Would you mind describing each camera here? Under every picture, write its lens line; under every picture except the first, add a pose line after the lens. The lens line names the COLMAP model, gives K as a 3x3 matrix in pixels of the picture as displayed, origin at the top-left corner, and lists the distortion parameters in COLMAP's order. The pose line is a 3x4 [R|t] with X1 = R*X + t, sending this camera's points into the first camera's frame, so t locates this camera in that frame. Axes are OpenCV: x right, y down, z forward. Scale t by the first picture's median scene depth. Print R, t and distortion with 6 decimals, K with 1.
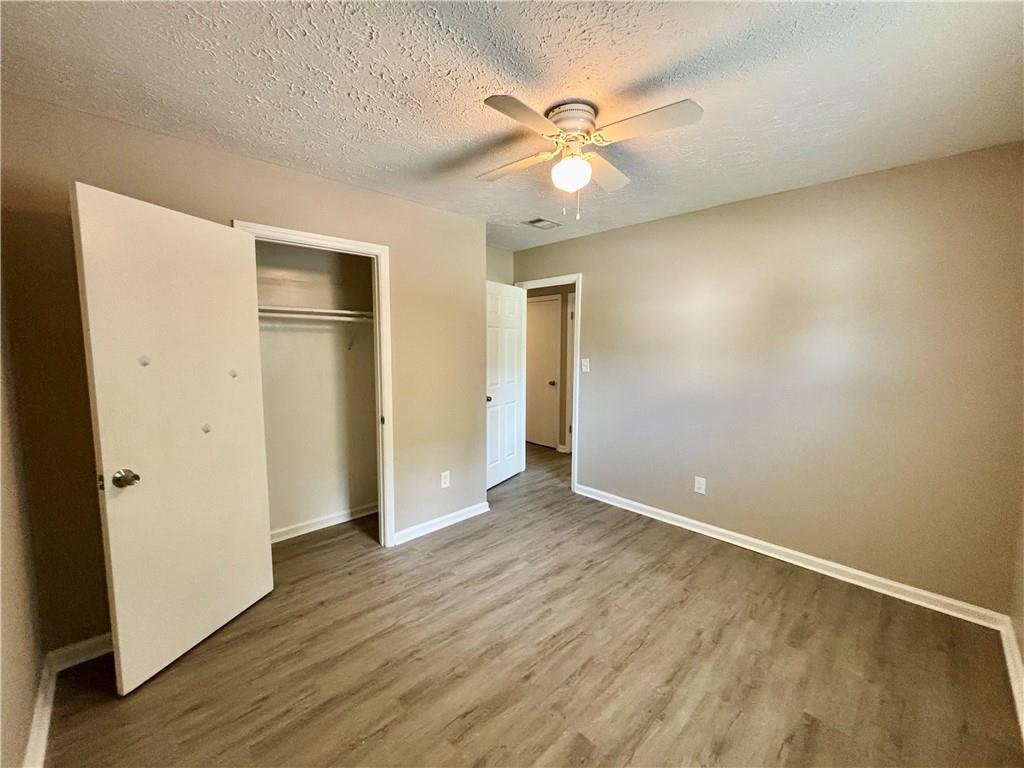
lens RADIAL K [[413.7, 0, 511.0], [0, 413.7, 381.5], [0, 0, 1]] dist [-0.000240, 0.000099]
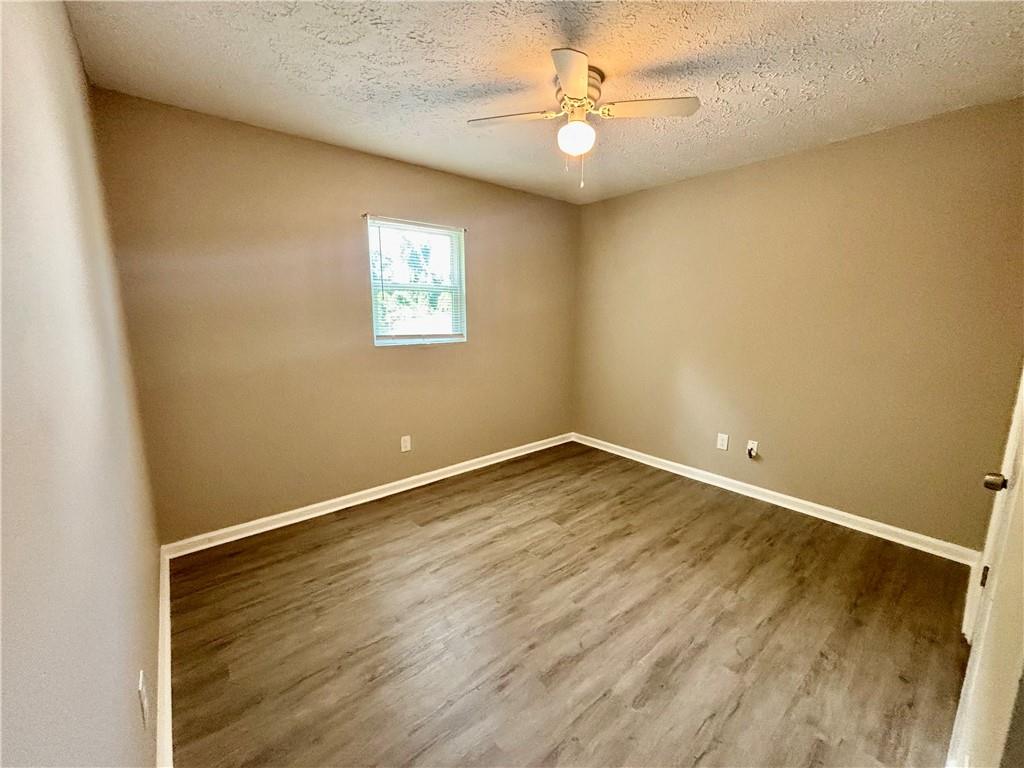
lens RADIAL K [[413.7, 0, 511.0], [0, 413.7, 381.5], [0, 0, 1]] dist [-0.000240, 0.000099]
pose [[-0.997331, -0.017539, 0.070873, 0.194427], [0.001542, 0.965441, 0.260619, -0.149804], [-0.072994, 0.260032, -0.962837, 1.905829]]
